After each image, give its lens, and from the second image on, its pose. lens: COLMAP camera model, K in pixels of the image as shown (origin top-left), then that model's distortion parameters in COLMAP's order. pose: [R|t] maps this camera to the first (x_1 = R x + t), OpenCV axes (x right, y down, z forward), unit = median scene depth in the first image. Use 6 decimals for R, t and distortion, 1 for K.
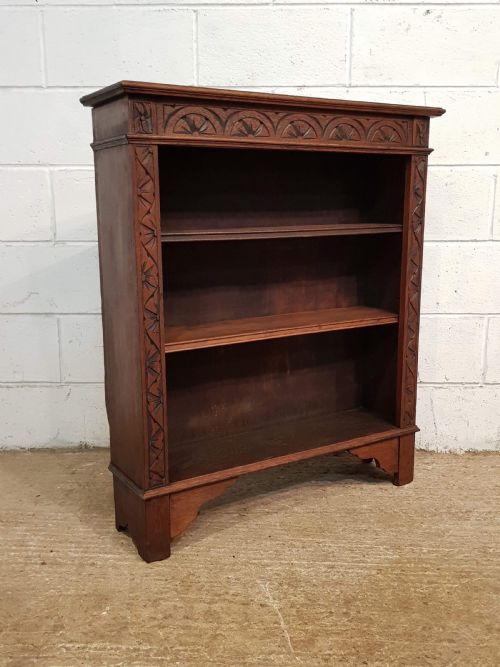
lens RADIAL K [[668.0, 0, 266.3], [0, 668.0, 333.2], [0, 0, 1]] dist [0.067288, -0.161520]
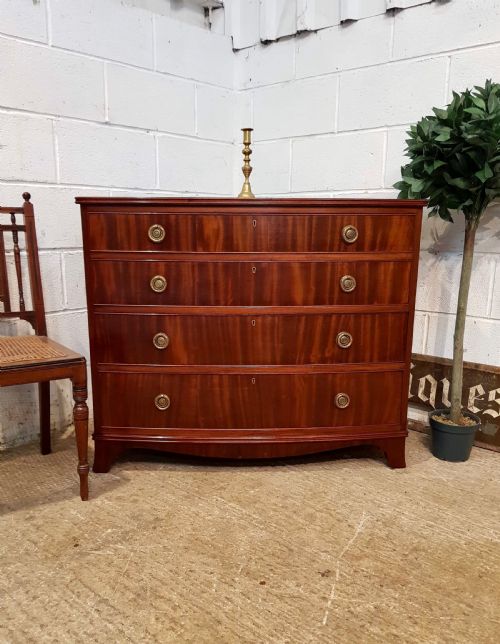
lens RADIAL K [[559.5, 0, 249.9], [0, 559.5, 359.5], [0, 0, 1]] dist [0.009950, -0.061870]
pose [[0.751598, 0.160289, -0.639850, 0.419108], [-0.145122, 0.986441, 0.076646, 0.033271], [0.643459, 0.035250, 0.764668, 0.044796]]
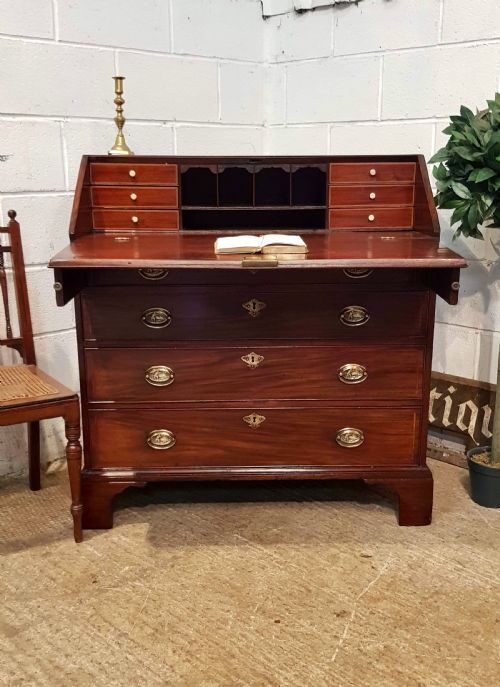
lens RADIAL K [[747.2, 0, 262.7], [0, 747.2, 377.8], [0, 0, 1]] dist [0.061486, -0.213801]
pose [[0.716189, 0.191426, -0.671140, 0.615874], [-0.143218, 0.981494, 0.127115, -0.073627], [0.683053, 0.005081, 0.730351, -0.129458]]
